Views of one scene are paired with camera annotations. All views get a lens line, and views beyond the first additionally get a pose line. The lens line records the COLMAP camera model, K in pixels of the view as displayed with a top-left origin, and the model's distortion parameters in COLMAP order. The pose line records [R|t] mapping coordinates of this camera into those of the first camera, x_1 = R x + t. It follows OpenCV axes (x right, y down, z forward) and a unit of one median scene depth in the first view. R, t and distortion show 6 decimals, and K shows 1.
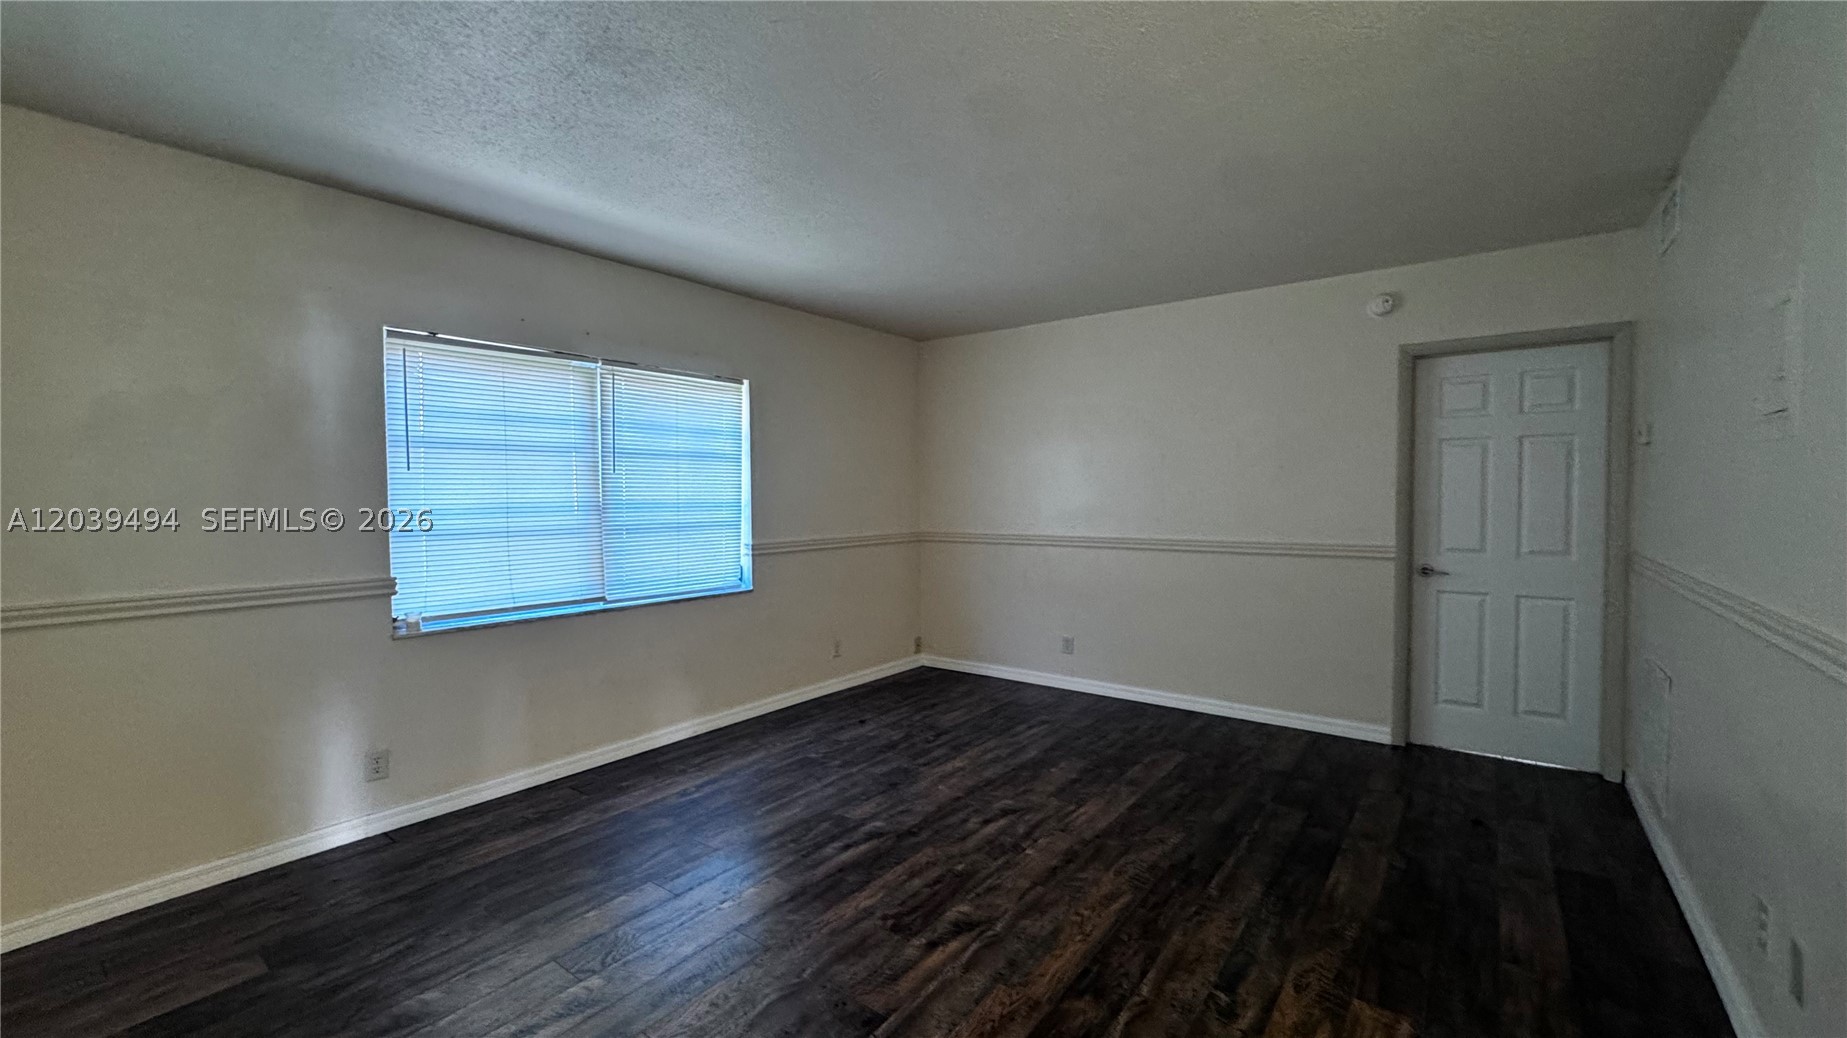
lens RADIAL K [[739.1, 0, 923.5], [0, 739.1, 519.0], [0, 0, 1]] dist [-0.002835, 0.000219]
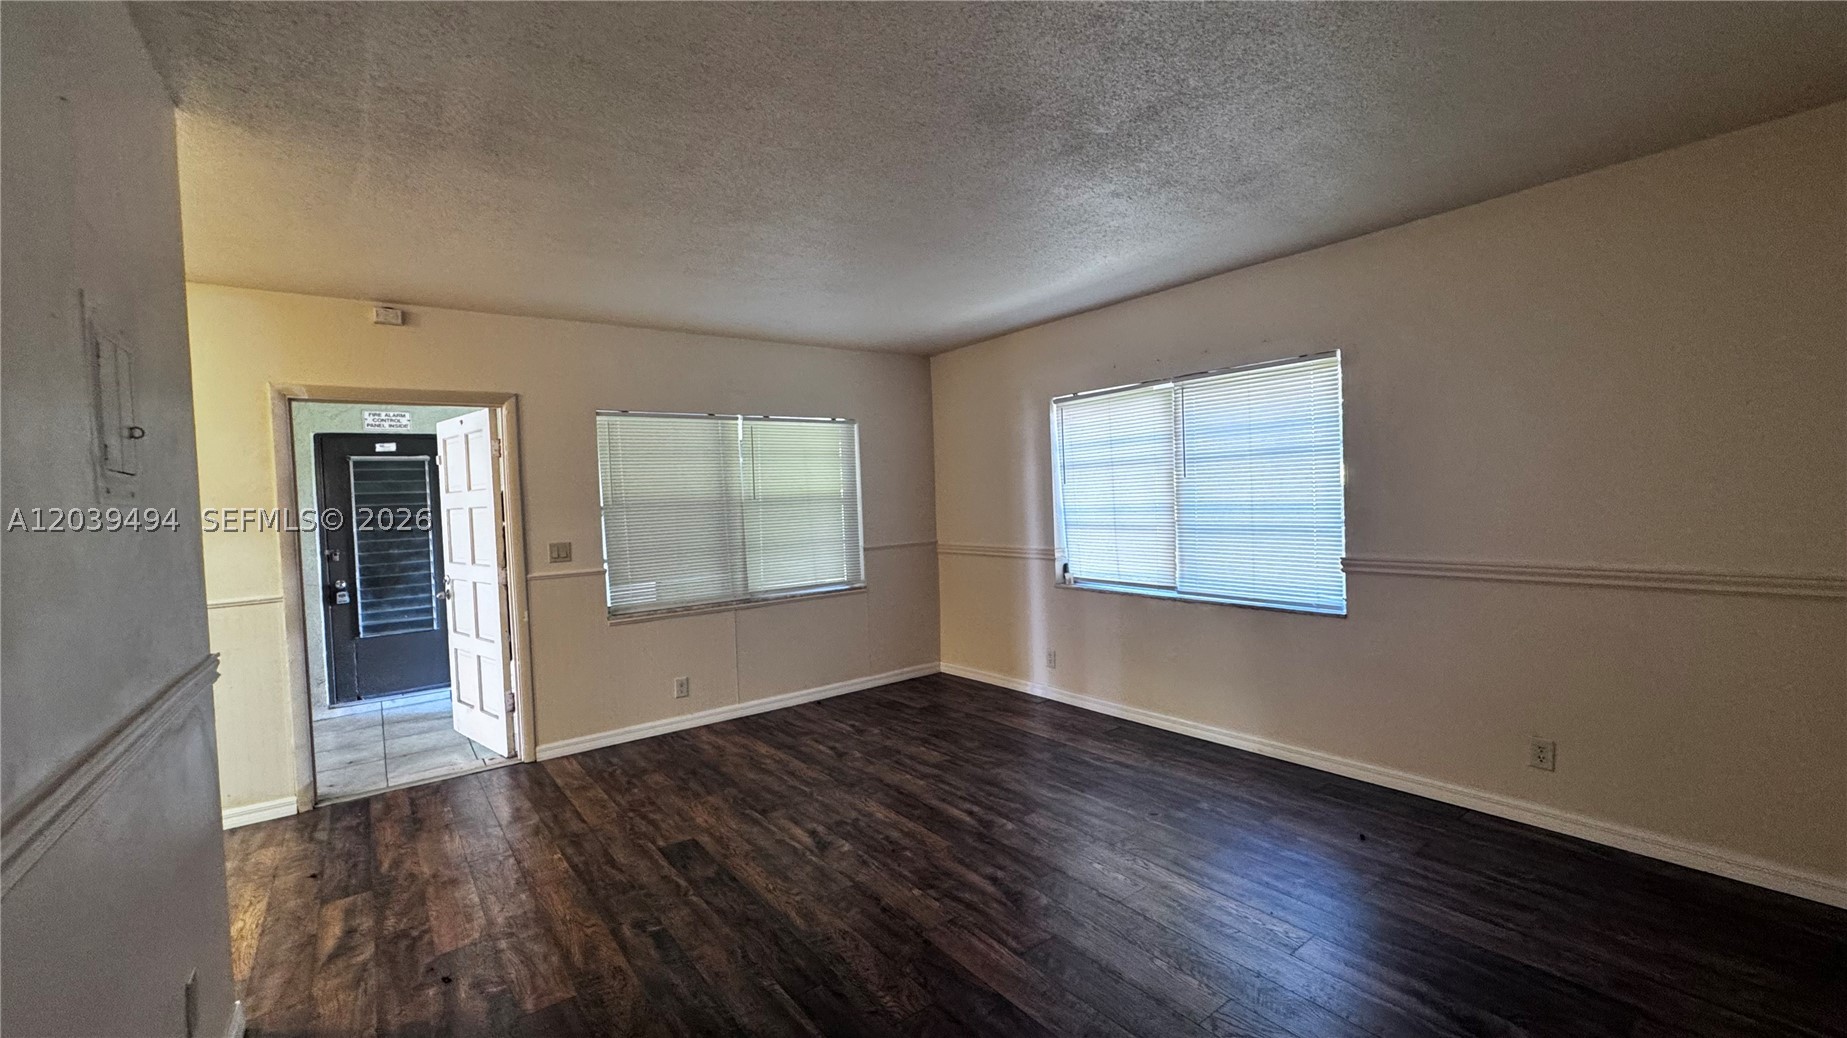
lens RADIAL K [[739.1, 0, 923.5], [0, 739.1, 519.0], [0, 0, 1]] dist [-0.002835, 0.000219]
pose [[-0.266353, 0.048182, -0.962670, 0.943011], [0.009309, 0.998832, 0.047417, -0.070640], [0.963831, 0.003668, -0.266491, 1.144986]]
